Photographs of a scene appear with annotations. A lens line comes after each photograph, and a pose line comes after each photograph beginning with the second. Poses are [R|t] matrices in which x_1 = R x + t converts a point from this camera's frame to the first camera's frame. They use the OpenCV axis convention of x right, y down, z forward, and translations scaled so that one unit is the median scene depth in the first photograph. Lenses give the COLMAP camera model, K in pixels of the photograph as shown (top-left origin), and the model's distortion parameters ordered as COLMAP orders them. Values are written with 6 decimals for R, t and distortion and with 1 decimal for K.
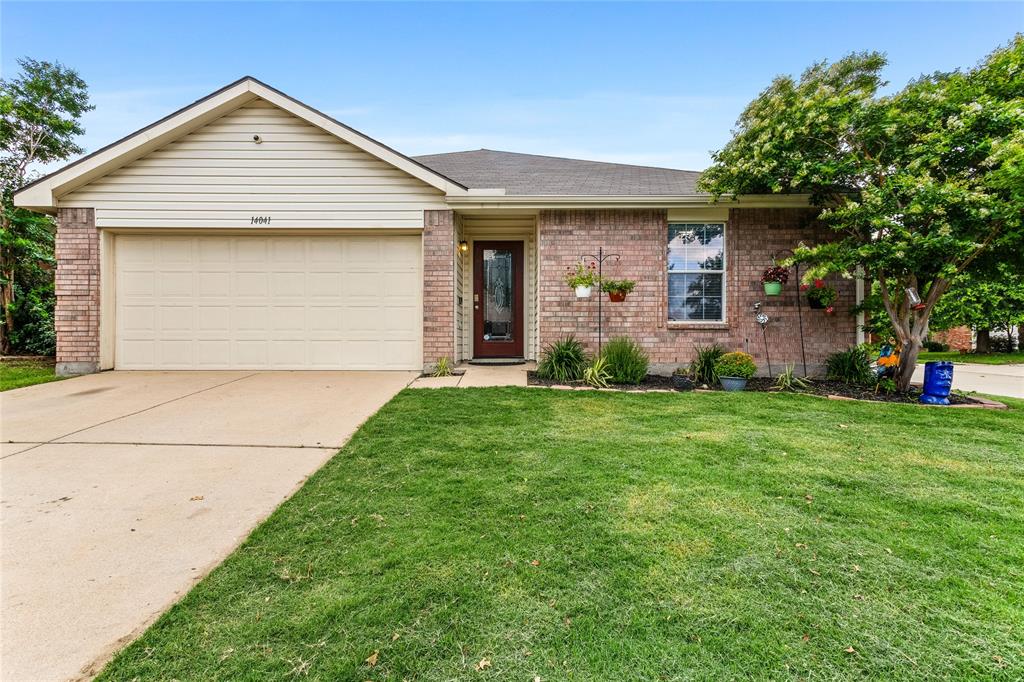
lens RADIAL K [[499.9, 0, 512.1], [0, 499.9, 344.6], [0, 0, 1]] dist [0.025684, 0.001871]
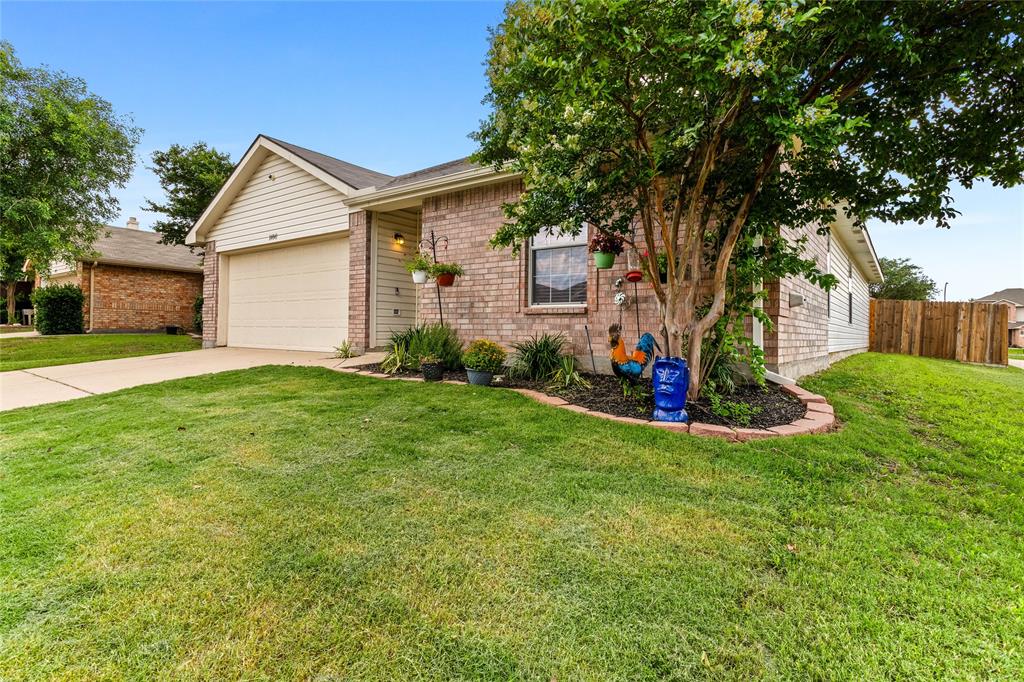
lens RADIAL K [[521.9, 0, 511.7], [0, 521.9, 336.7], [0, 0, 1]] dist [0.003306, 0.000146]
pose [[0.807091, 0.012616, -0.590293, 0.828931], [-0.009899, 0.999920, 0.007837, 0.000857], [0.590344, -0.000482, 0.807151, 0.254482]]
